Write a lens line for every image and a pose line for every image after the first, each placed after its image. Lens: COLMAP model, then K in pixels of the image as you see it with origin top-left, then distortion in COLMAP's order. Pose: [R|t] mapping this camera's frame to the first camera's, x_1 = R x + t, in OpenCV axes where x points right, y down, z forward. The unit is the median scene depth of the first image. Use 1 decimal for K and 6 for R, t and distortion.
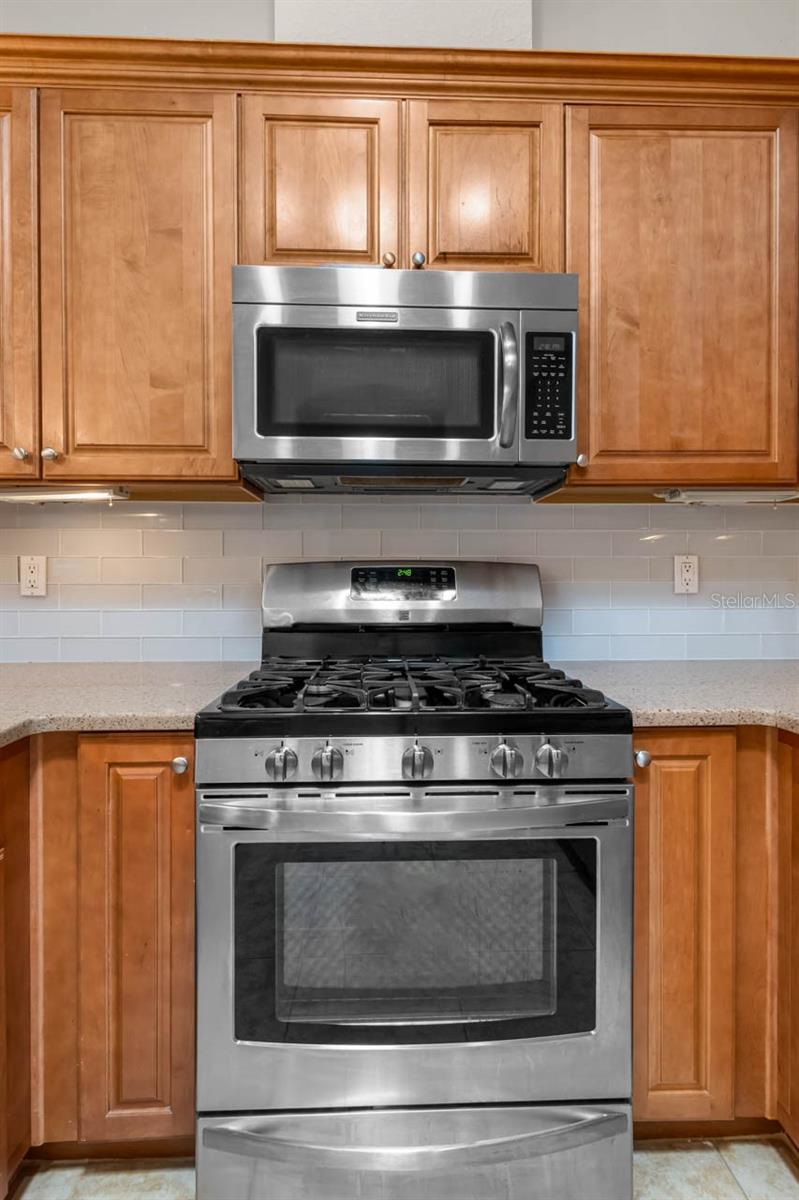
lens RADIAL K [[606.9, 0, 387.9], [0, 606.9, 587.5], [0, 0, 1]] dist [0.005516, -0.000865]
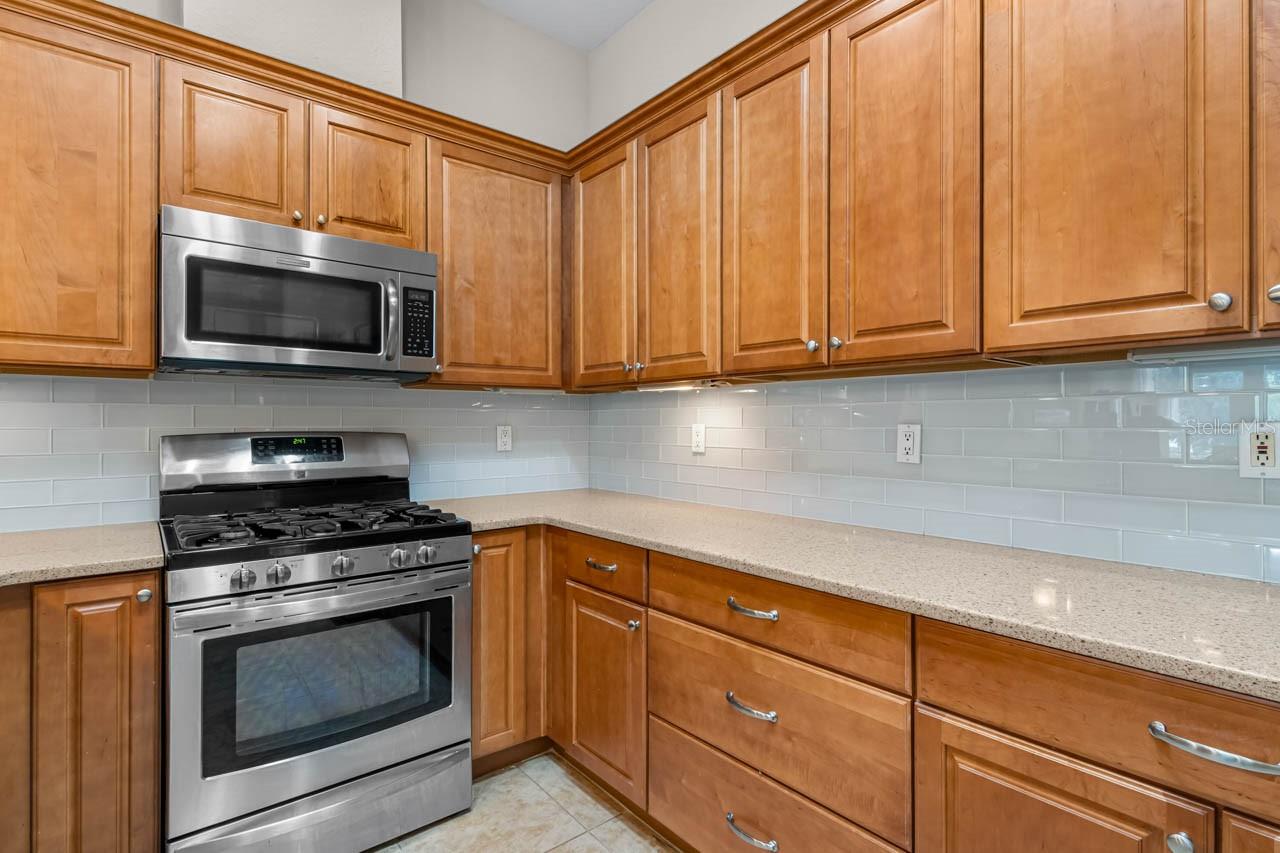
lens RADIAL K [[647.4, 0, 668.3], [0, 647.4, 423.9], [0, 0, 1]] dist [0.005516, -0.000865]
pose [[0.774893, 0.000666, 0.632093, -0.275263], [0.006030, 0.999946, -0.008446, -0.051911], [-0.632064, 0.010357, 0.774847, -0.657644]]
